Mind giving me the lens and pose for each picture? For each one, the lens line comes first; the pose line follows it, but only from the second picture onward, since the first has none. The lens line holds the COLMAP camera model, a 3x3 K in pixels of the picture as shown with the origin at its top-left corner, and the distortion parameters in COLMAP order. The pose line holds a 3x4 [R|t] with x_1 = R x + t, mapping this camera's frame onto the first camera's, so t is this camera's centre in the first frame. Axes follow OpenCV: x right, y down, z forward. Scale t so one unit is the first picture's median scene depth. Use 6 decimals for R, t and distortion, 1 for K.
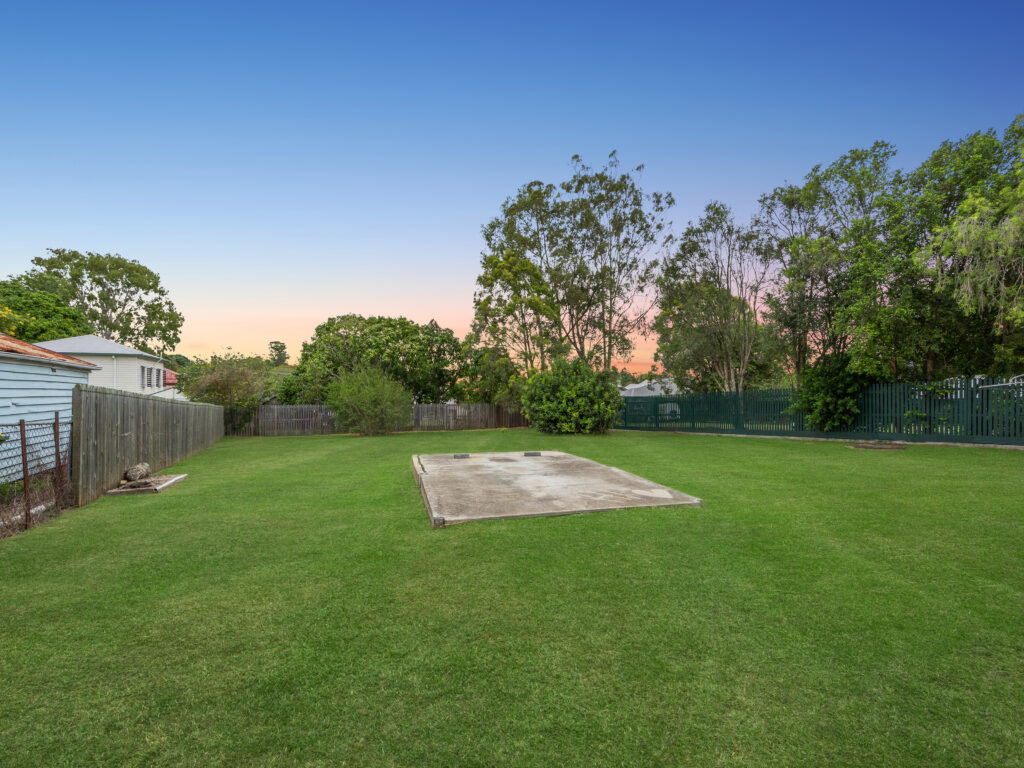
lens RADIAL K [[461.2, 0, 511.8], [0, 461.2, 389.9], [0, 0, 1]] dist [-0.001057, -0.000045]
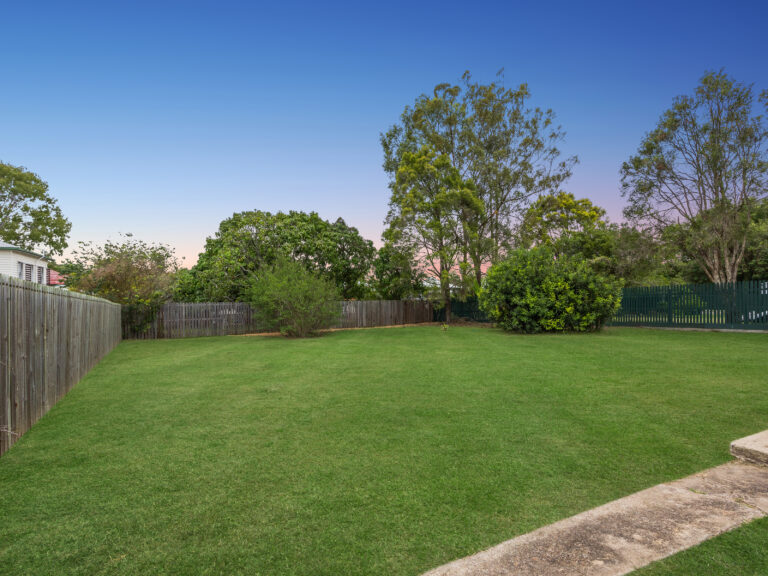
lens RADIAL K [[345.9, 0, 384.2], [0, 345.9, 288.2], [0, 0, 1]] dist [-0.001057, -0.000045]
pose [[0.993238, -0.002635, 0.116068, -0.167467], [0.004221, 0.999901, -0.013422, 0.012596], [-0.116021, 0.013821, 0.993151, 0.241357]]
